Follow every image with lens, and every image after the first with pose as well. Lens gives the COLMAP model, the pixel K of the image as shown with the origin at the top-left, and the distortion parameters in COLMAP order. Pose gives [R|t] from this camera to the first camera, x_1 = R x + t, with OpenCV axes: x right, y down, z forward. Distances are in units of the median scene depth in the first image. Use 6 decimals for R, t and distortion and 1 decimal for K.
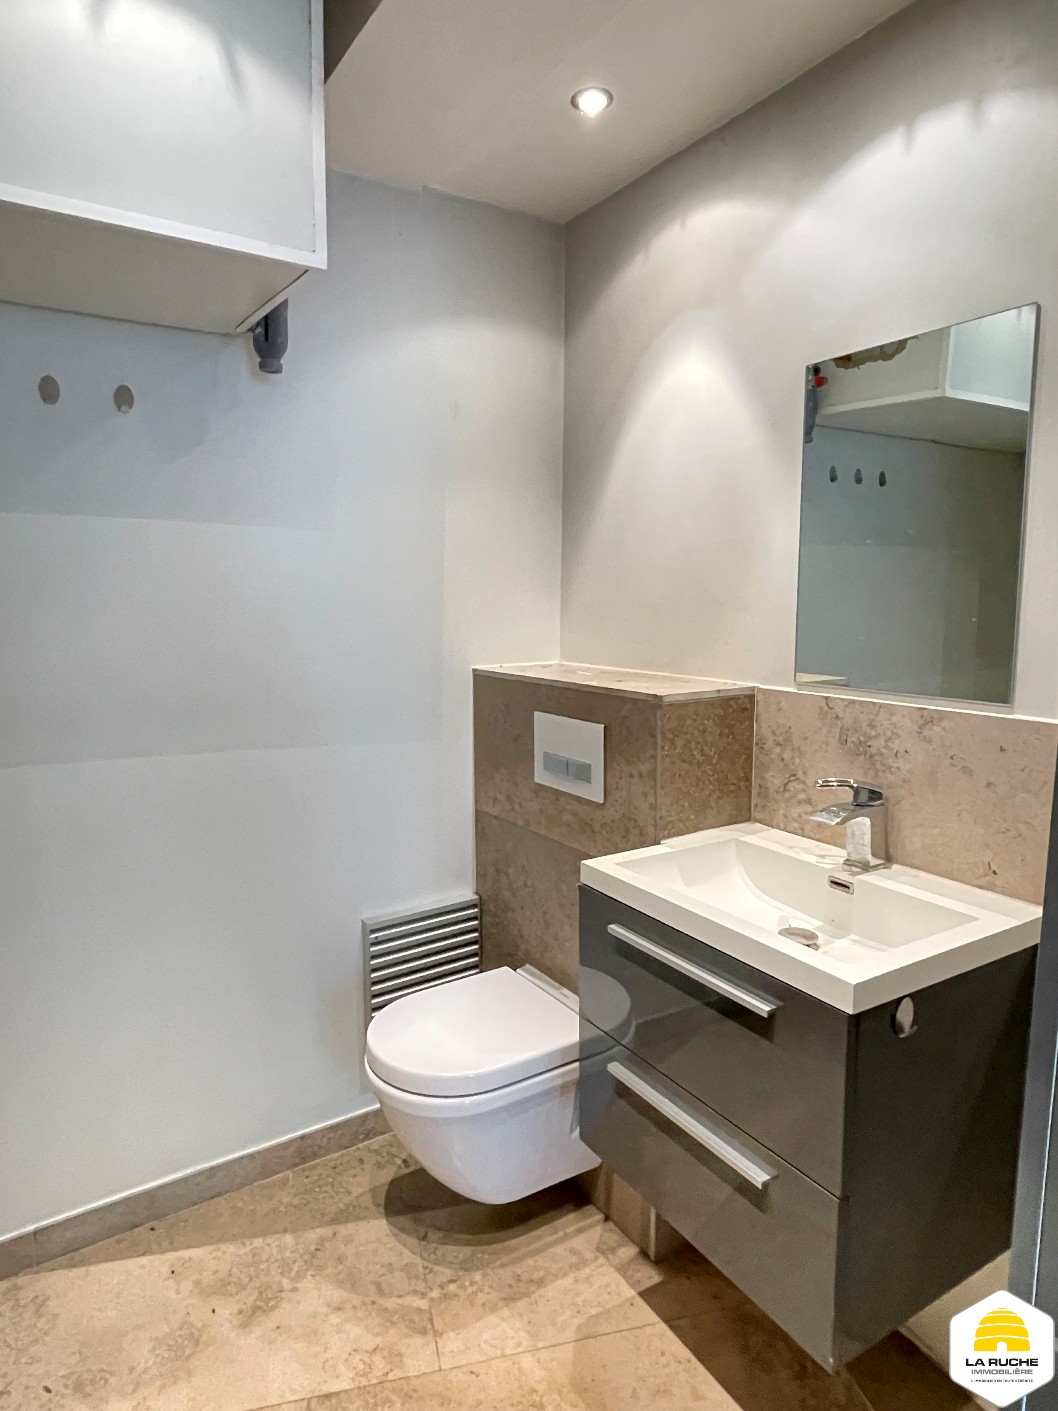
lens RADIAL K [[857.2, 0, 529.0], [0, 857.2, 705.5], [0, 0, 1]] dist [0.000023, -0.000071]
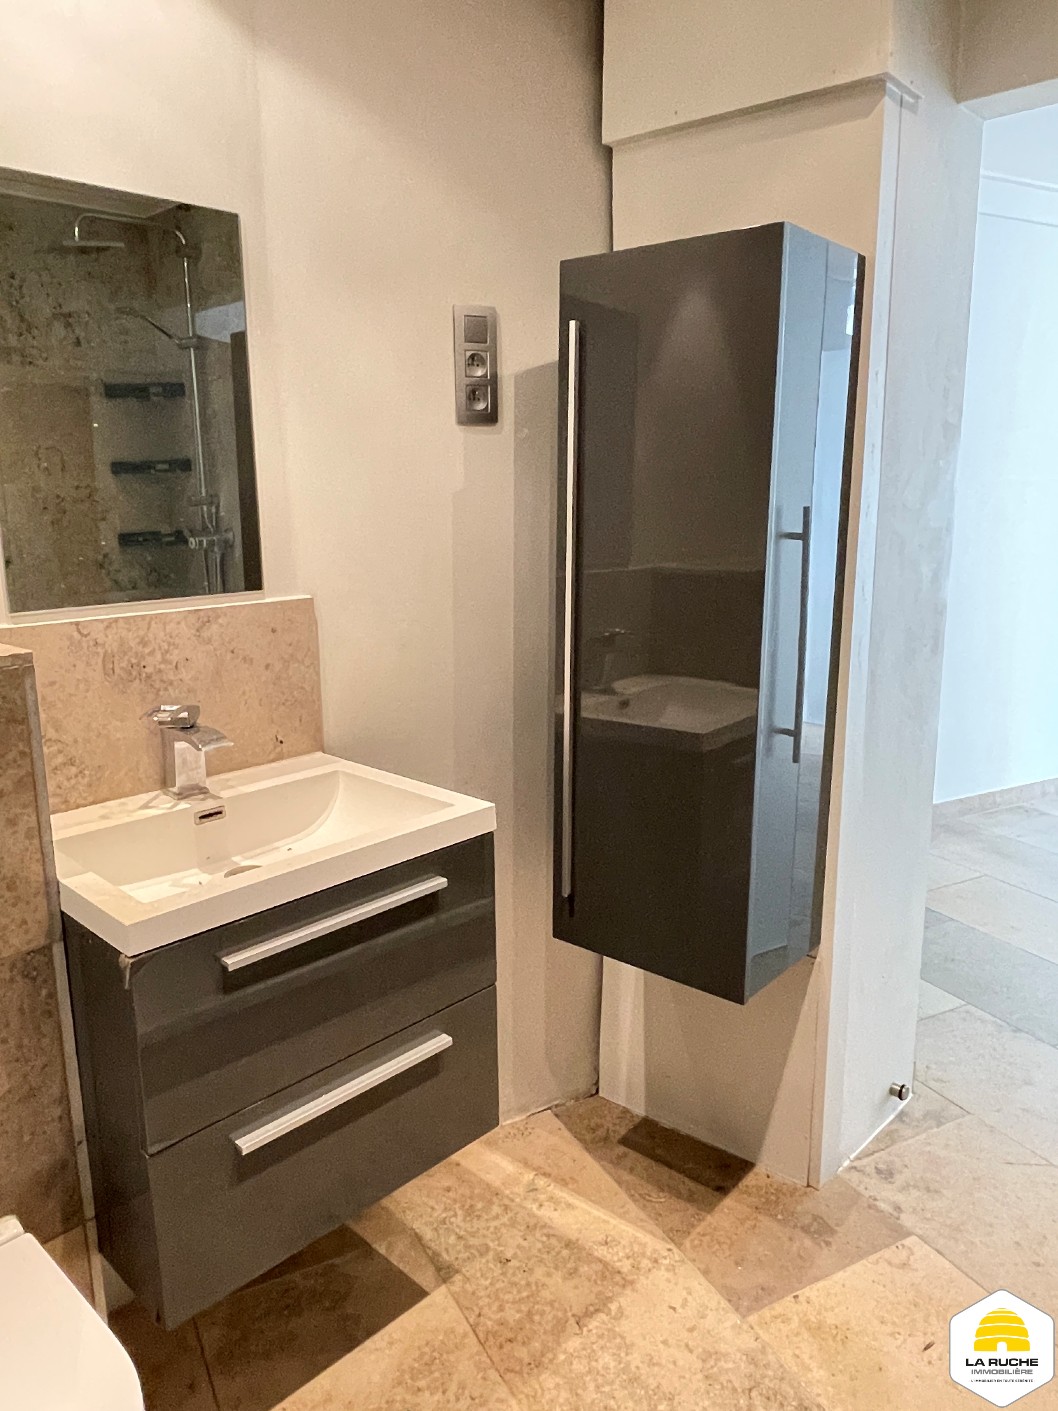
lens RADIAL K [[1017.6, 0, 529.0], [0, 1017.6, 705.5], [0, 0, 1]] dist [-0.000924, -0.000169]
pose [[-0.250921, -0.203812, 0.946308, -0.696427], [0.132575, 0.961136, 0.242159, -0.114507], [-0.958886, 0.186219, -0.214149, 0.865808]]
